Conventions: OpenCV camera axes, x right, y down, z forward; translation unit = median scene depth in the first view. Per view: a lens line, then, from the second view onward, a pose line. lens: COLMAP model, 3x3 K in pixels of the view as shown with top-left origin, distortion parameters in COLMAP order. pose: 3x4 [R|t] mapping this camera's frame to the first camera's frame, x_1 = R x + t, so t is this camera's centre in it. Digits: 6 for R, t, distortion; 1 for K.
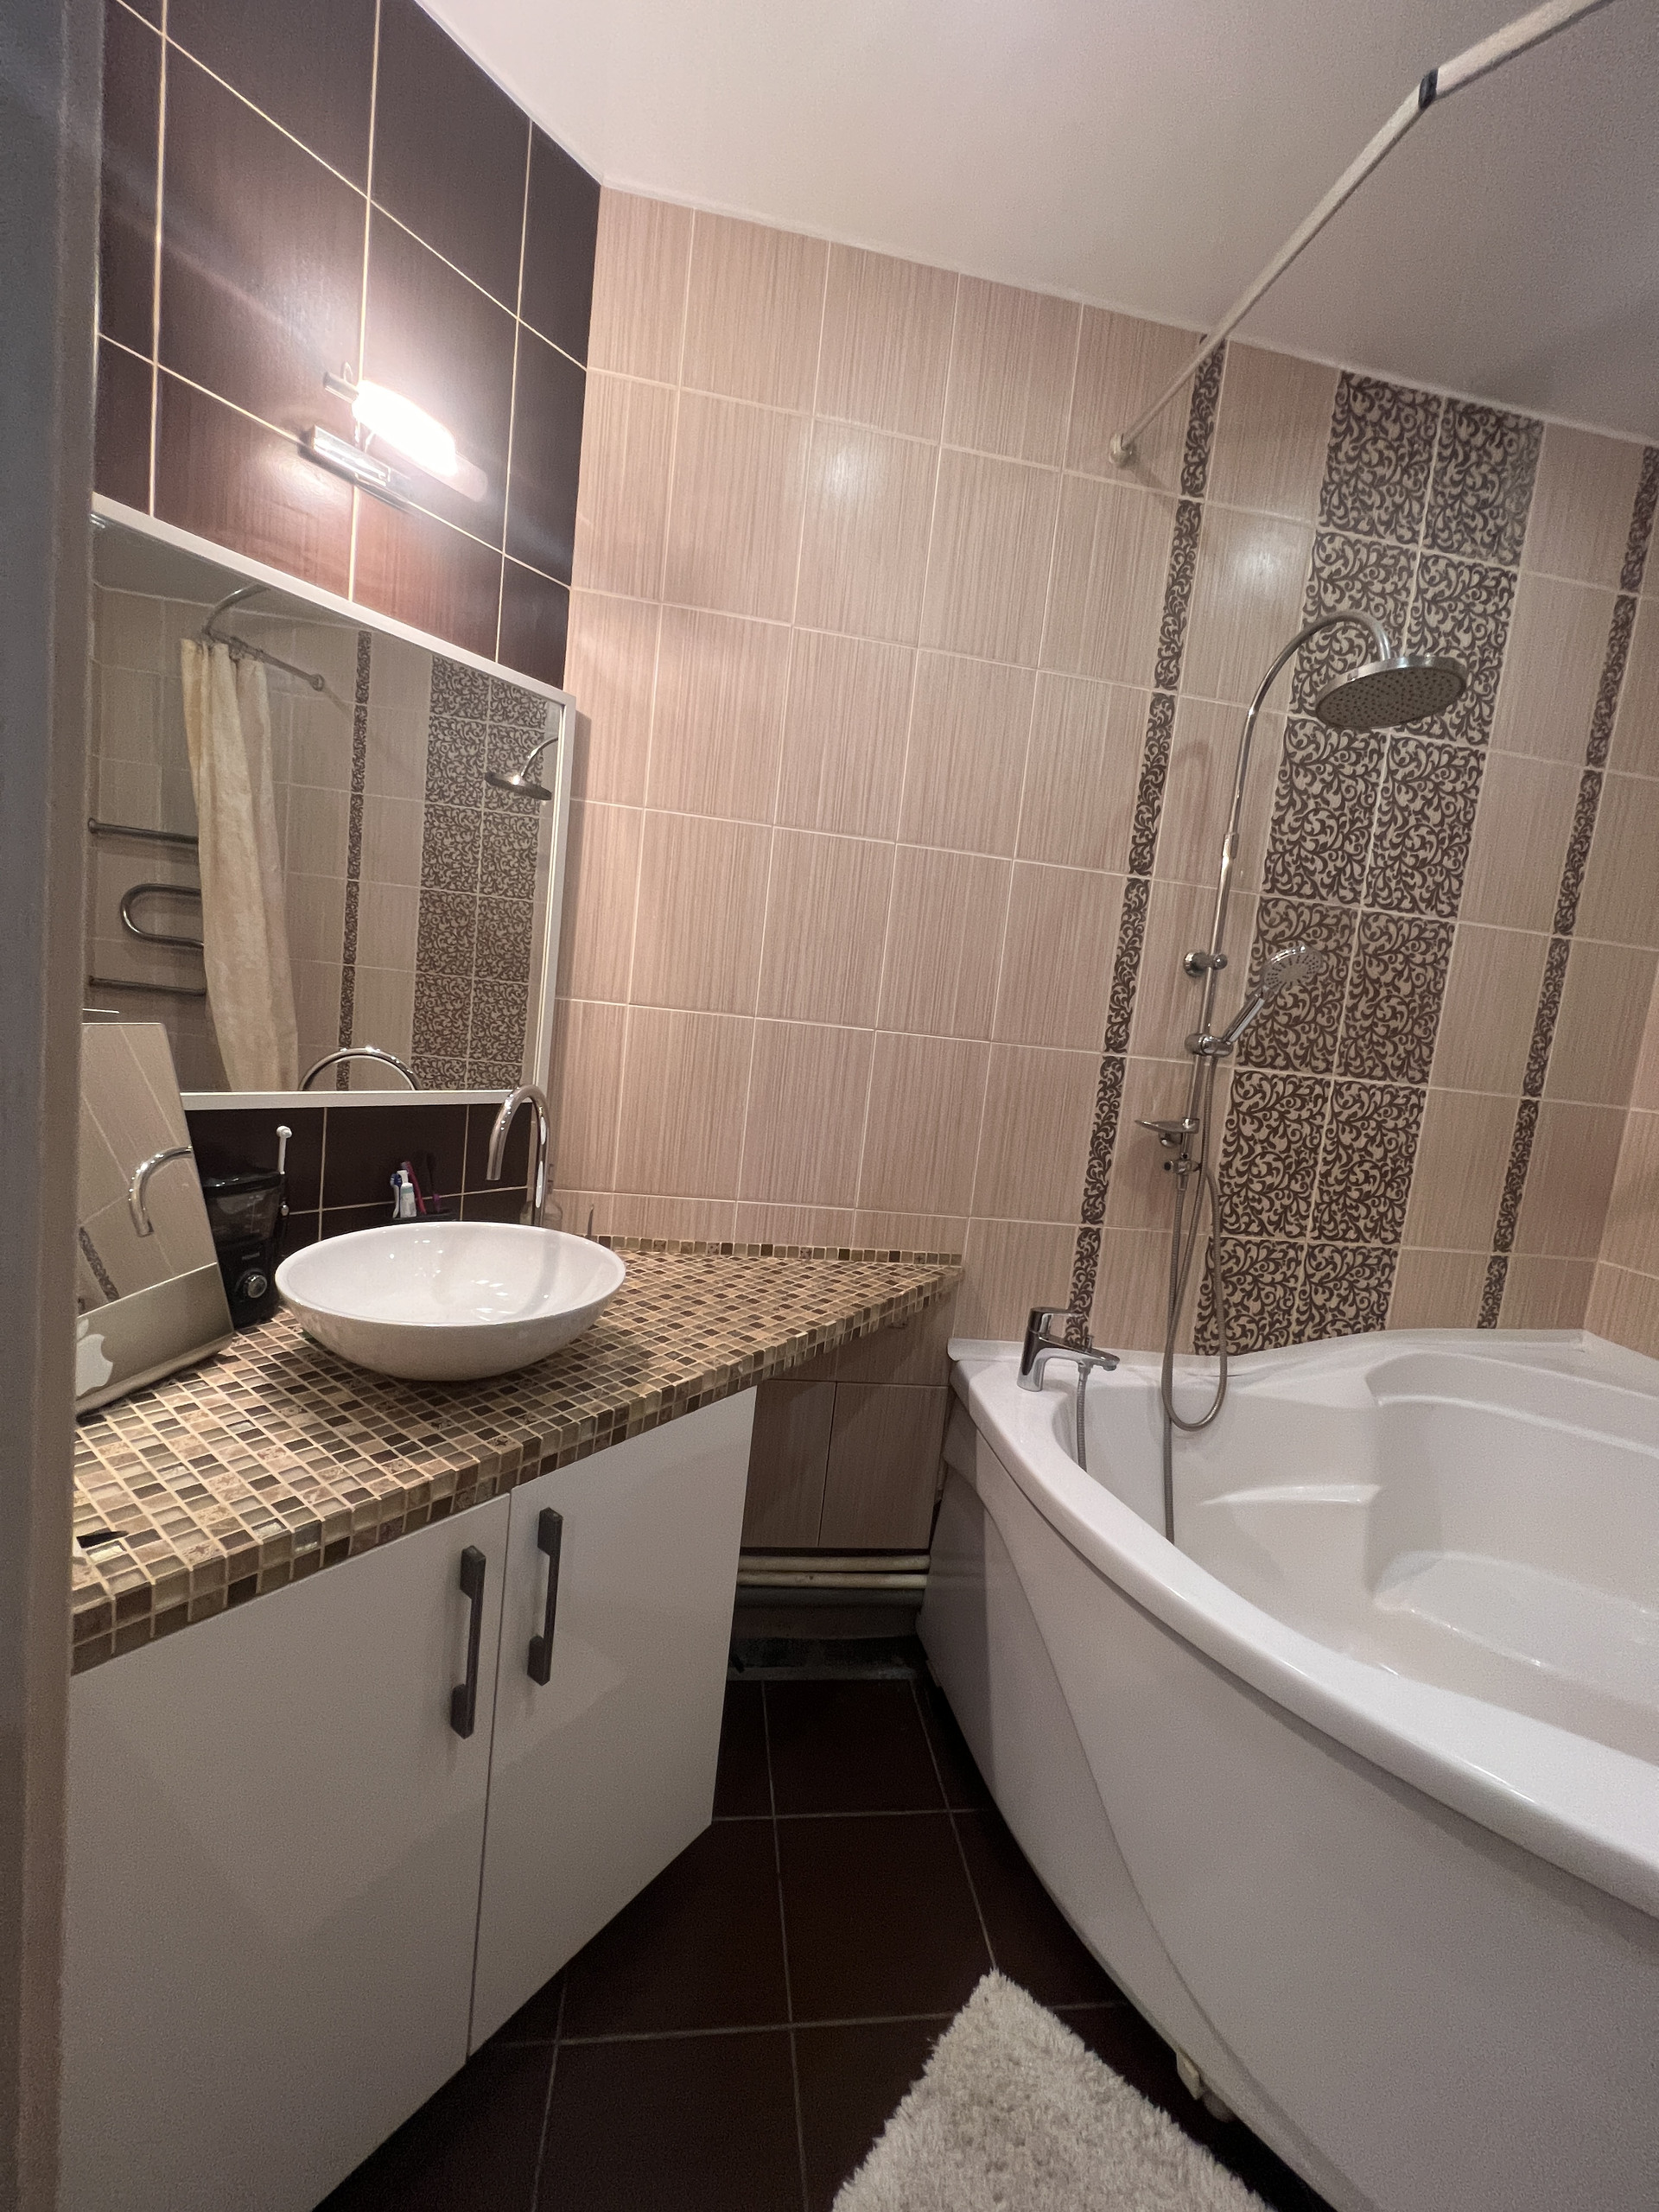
lens RADIAL K [[882.8, 0, 832.1], [0, 882.8, 1098.7], [0, 0, 1]] dist [-0.000267, 0.000644]
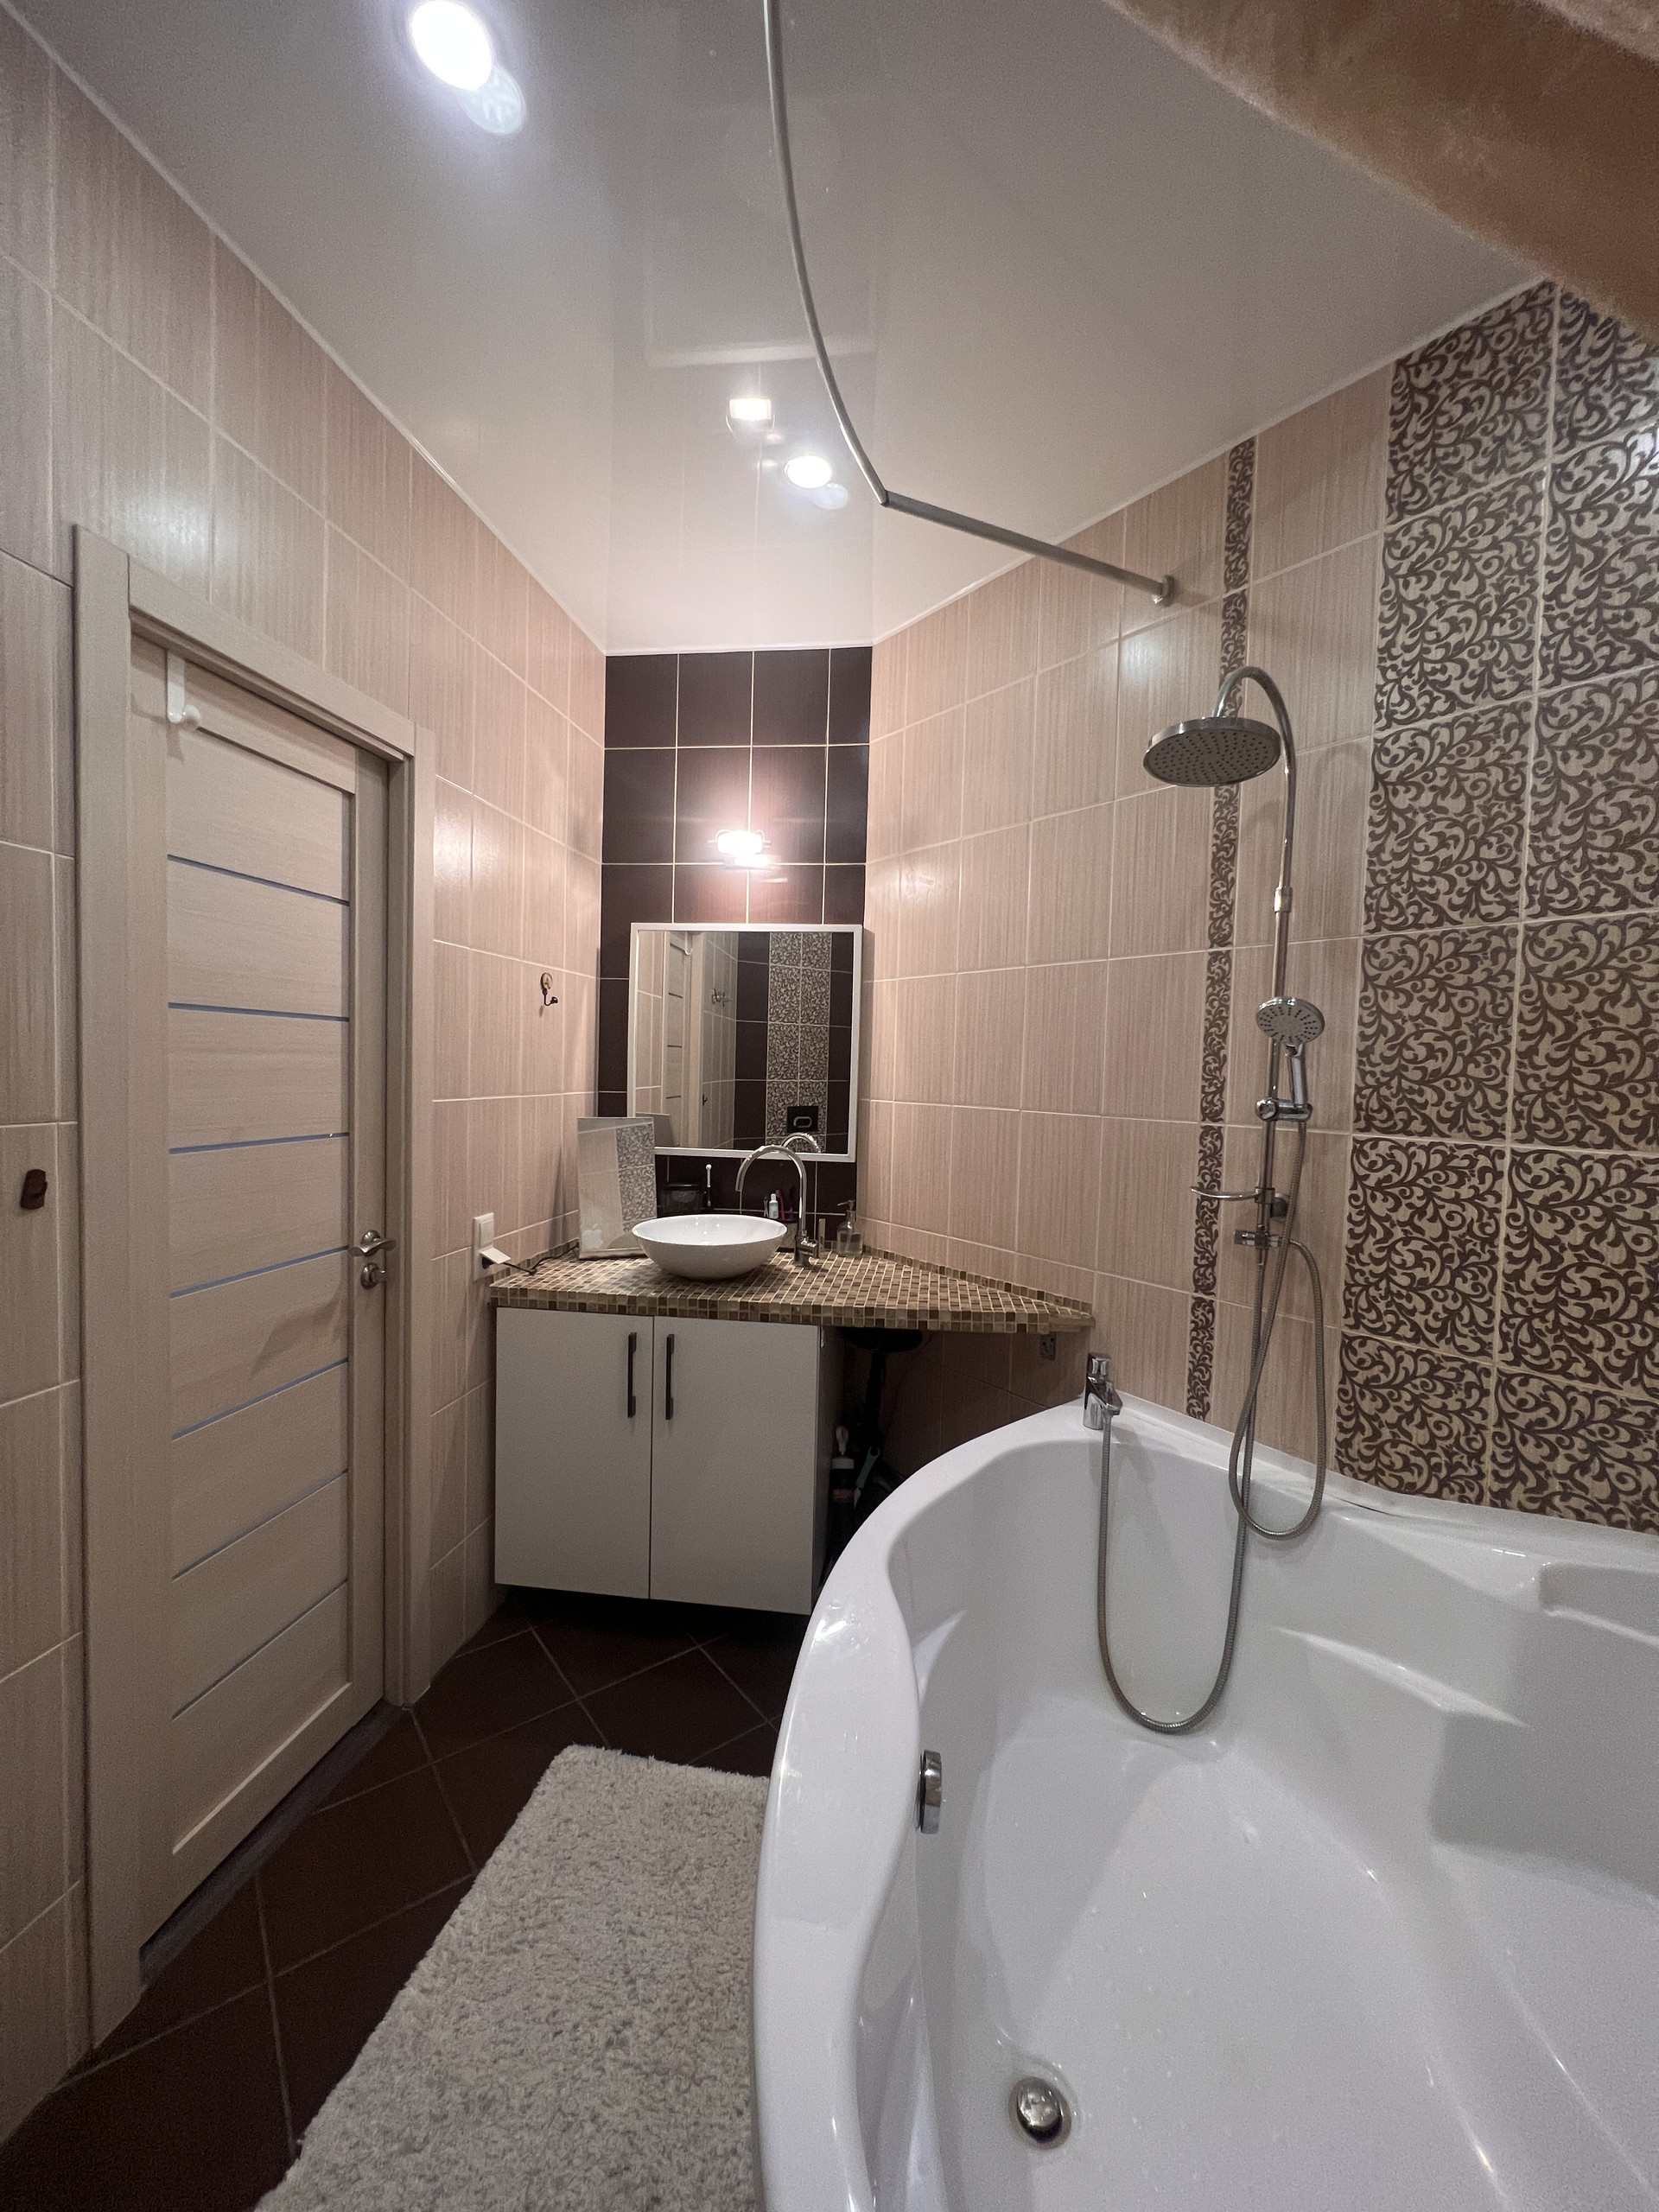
lens RADIAL K [[882.8, 0, 832.4], [0, 882.8, 1099.3], [0, 0, 1]] dist [-0.000267, 0.000644]
pose [[0.493114, -0.059805, -0.867907, 0.986663], [-0.060941, 0.992809, -0.103037, 0.052663], [0.867828, 0.103700, 0.485923, 0.131894]]
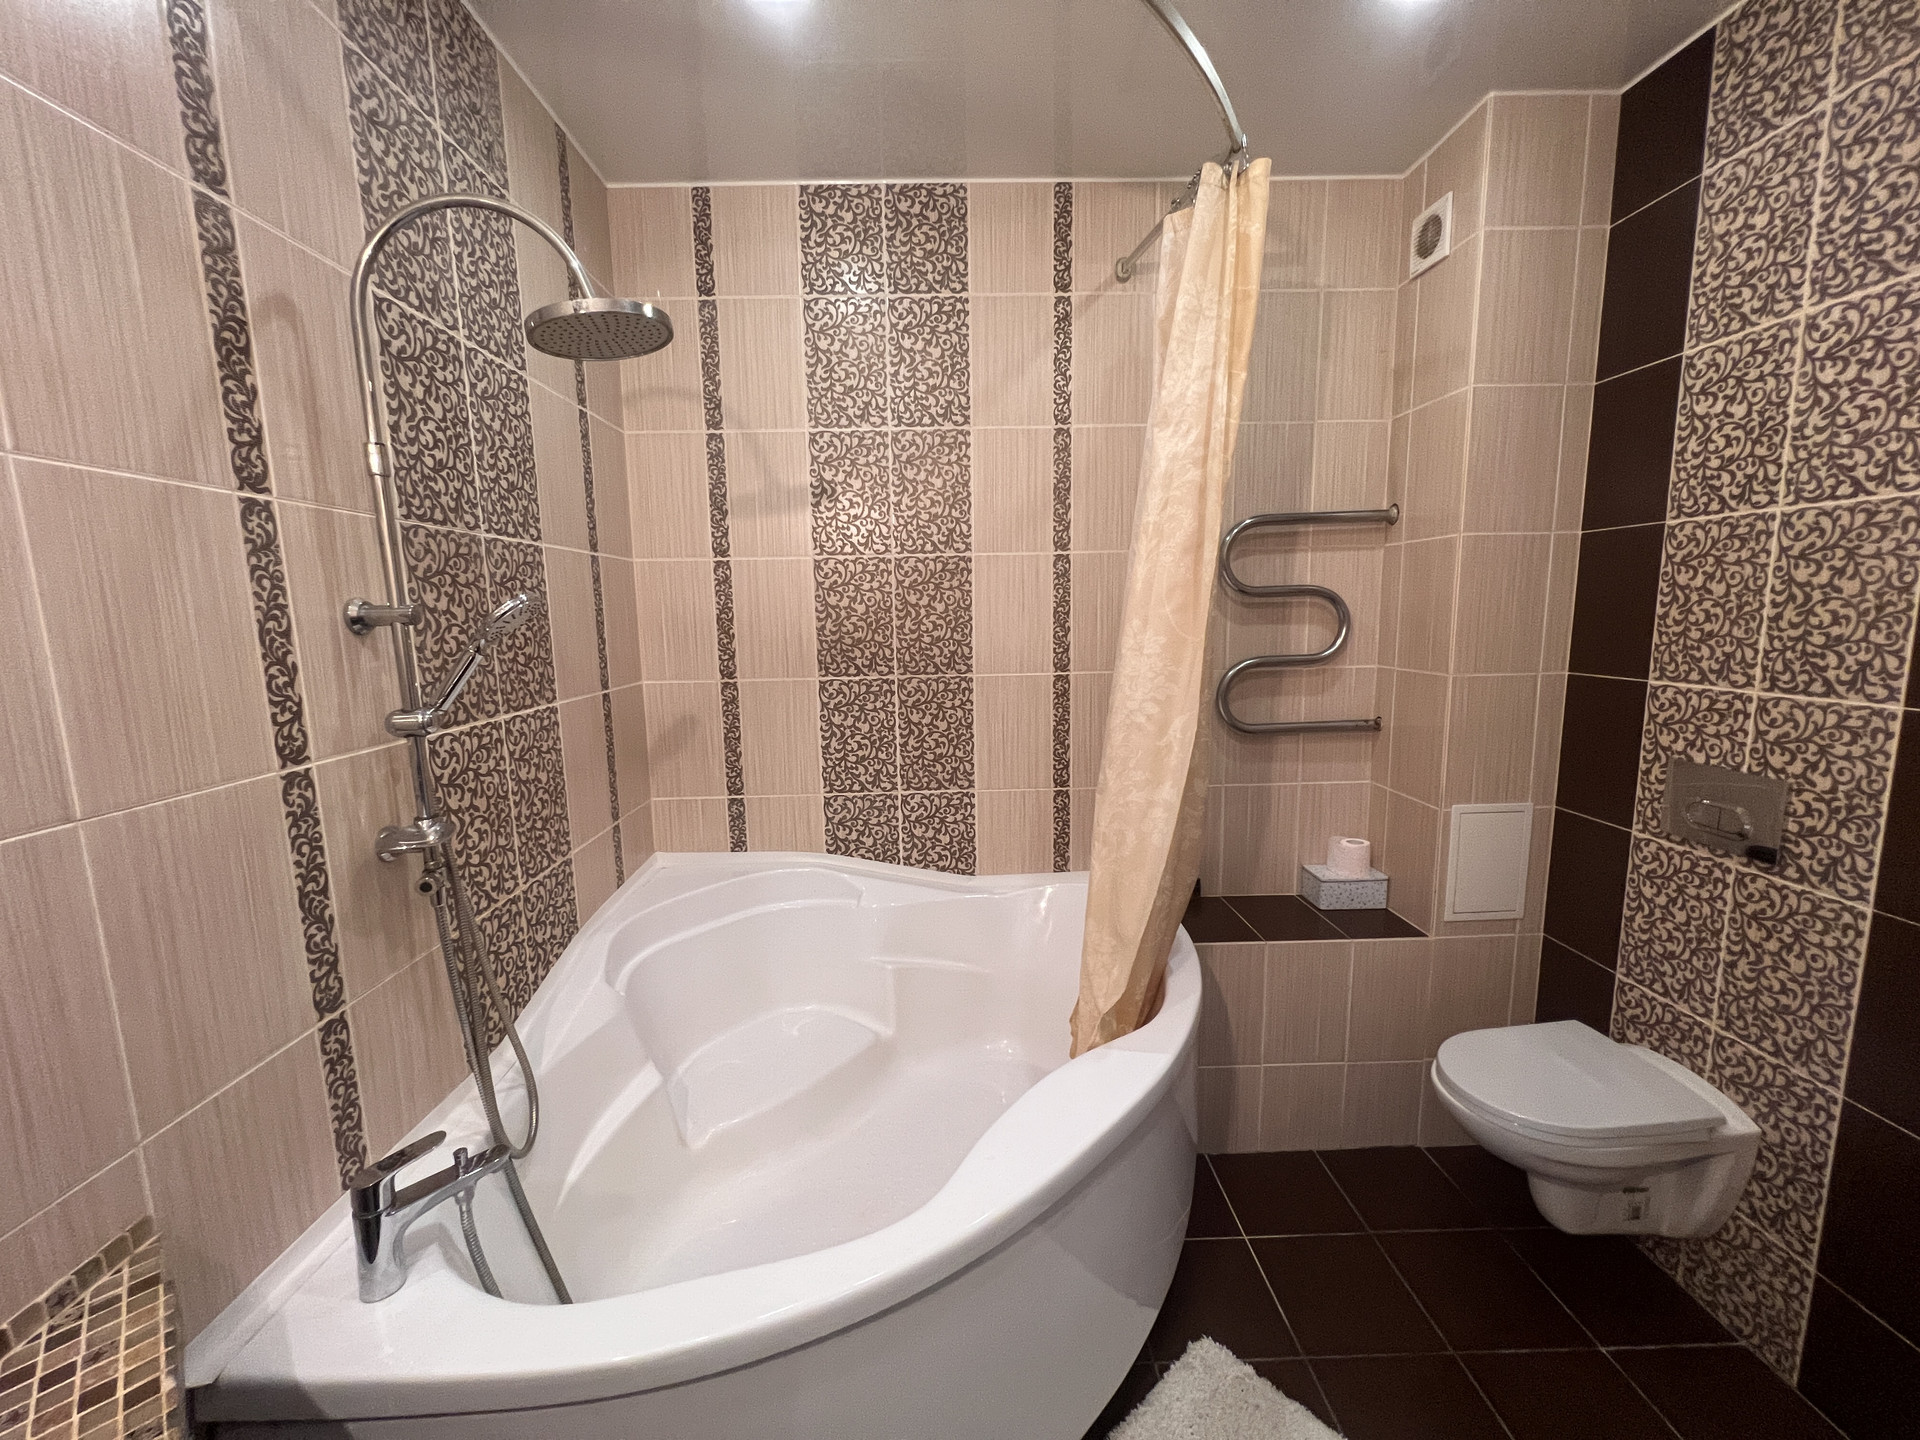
lens RADIAL K [[766.2, 0, 950.8], [0, 766.2, 717.4], [0, 0, 1]] dist [-0.000267, 0.000644]
pose [[0.126386, -0.244826, 0.961294, -0.161915], [0.134909, 0.964304, 0.227855, -0.152106], [-0.982765, 0.100889, 0.154904, 0.425017]]
